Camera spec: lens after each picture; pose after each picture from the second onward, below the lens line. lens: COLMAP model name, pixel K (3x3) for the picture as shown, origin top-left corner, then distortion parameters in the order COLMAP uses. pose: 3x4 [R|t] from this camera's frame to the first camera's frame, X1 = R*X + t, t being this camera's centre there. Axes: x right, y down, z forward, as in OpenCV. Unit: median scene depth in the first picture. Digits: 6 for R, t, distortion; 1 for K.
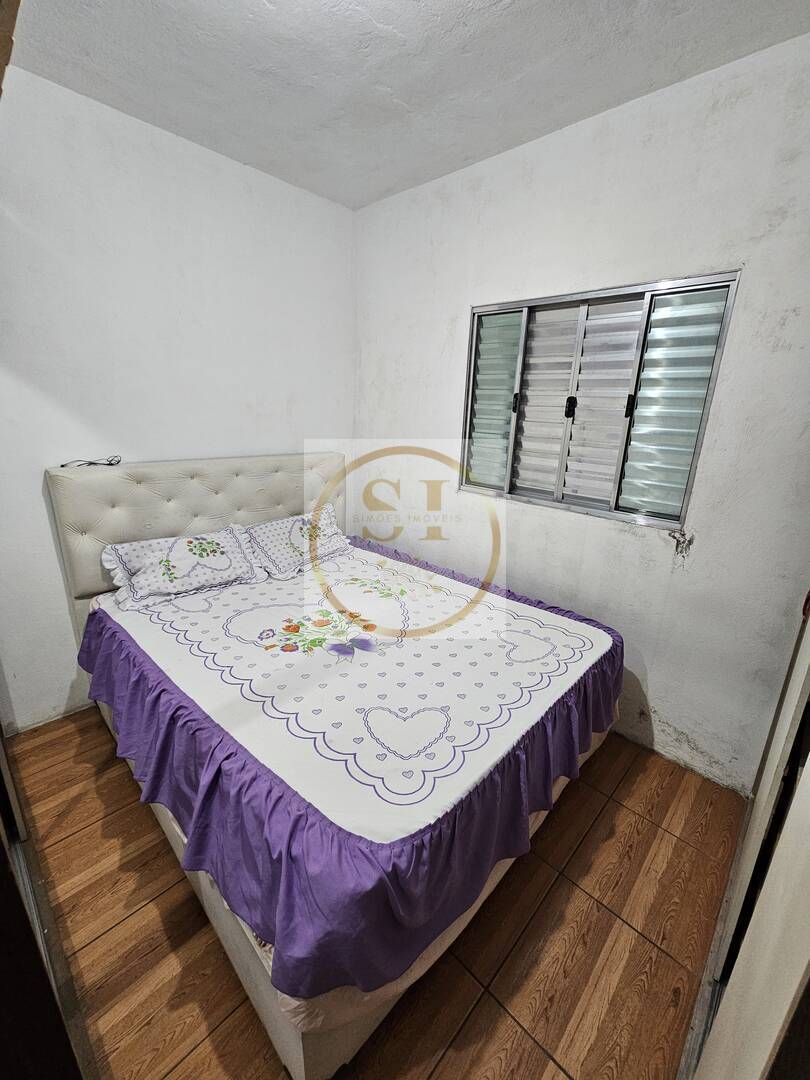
lens RADIAL K [[439.3, 0, 410.5], [0, 439.3, 542.6], [0, 0, 1]] dist [0.001506, 0.000120]
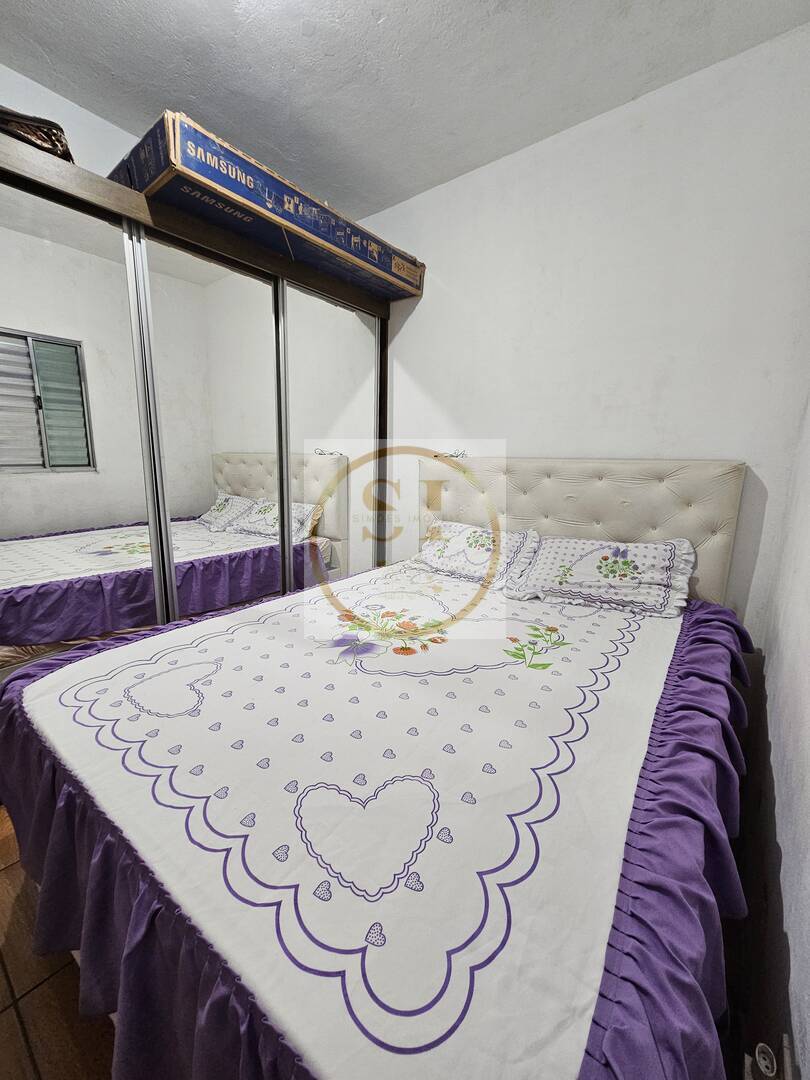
lens RADIAL K [[439.3, 0, 410.5], [0, 439.3, 542.6], [0, 0, 1]] dist [0.001506, 0.000120]
pose [[0.104068, 0.154225, -0.982540, 0.586516], [-0.305774, 0.945018, 0.115948, -0.059424], [0.946400, 0.288368, 0.145504, 0.860022]]
